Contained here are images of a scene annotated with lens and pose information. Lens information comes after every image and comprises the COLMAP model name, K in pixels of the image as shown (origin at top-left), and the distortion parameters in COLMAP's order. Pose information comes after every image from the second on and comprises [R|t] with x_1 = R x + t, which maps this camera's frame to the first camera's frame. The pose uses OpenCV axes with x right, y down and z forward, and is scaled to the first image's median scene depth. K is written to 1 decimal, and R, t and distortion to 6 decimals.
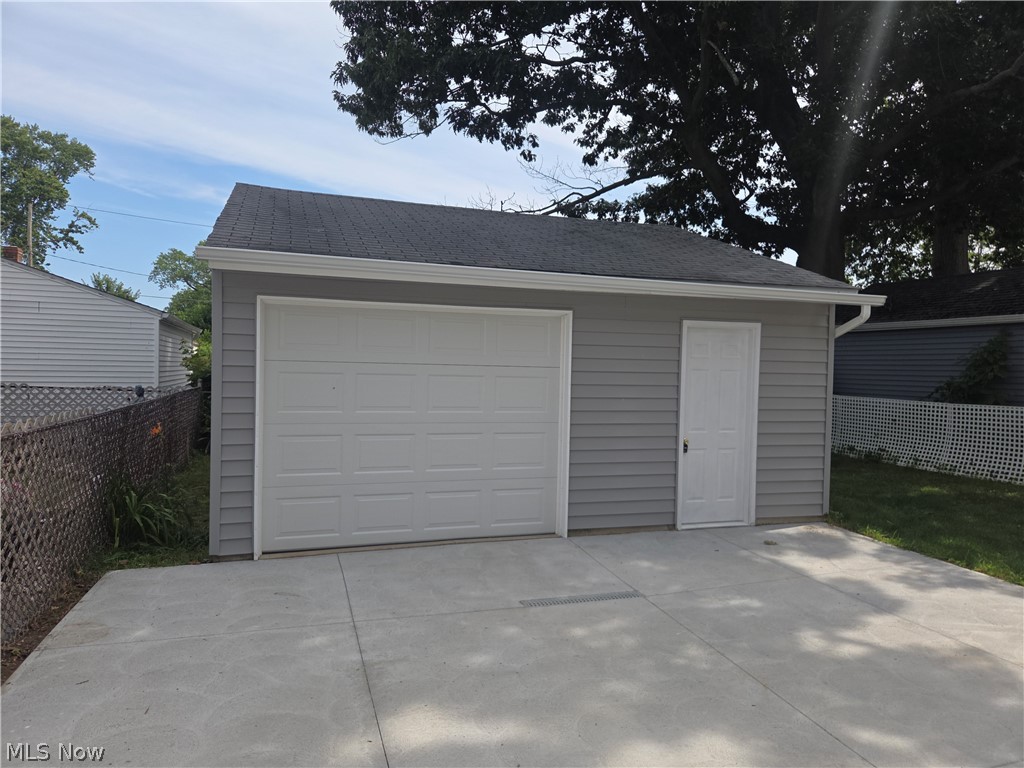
lens RADIAL K [[696.3, 0, 509.6], [0, 696.3, 384.5], [0, 0, 1]] dist [-0.002145, -0.000192]
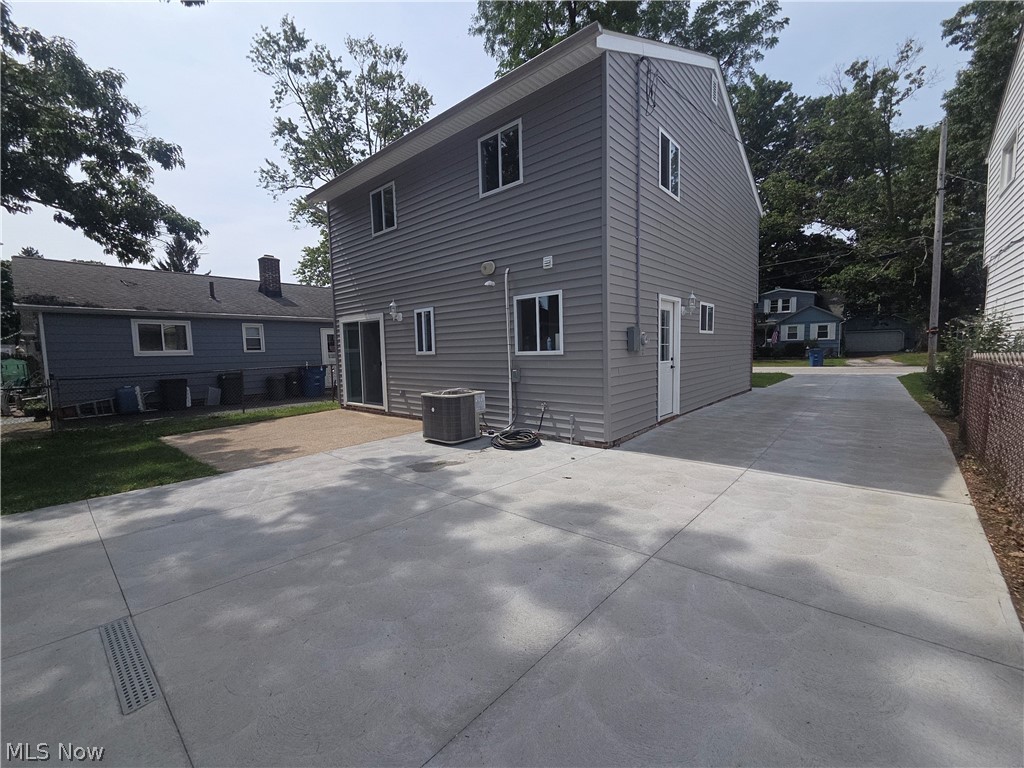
lens RADIAL K [[419.0, 0, 507.9], [0, 419.0, 384.0], [0, 0, 1]] dist [0.001023, -0.000642]
pose [[-0.511230, -0.078930, 0.855812, -0.505930], [0.027089, 0.993799, 0.107839, -0.008177], [-0.859017, 0.078313, -0.505922, 0.988180]]
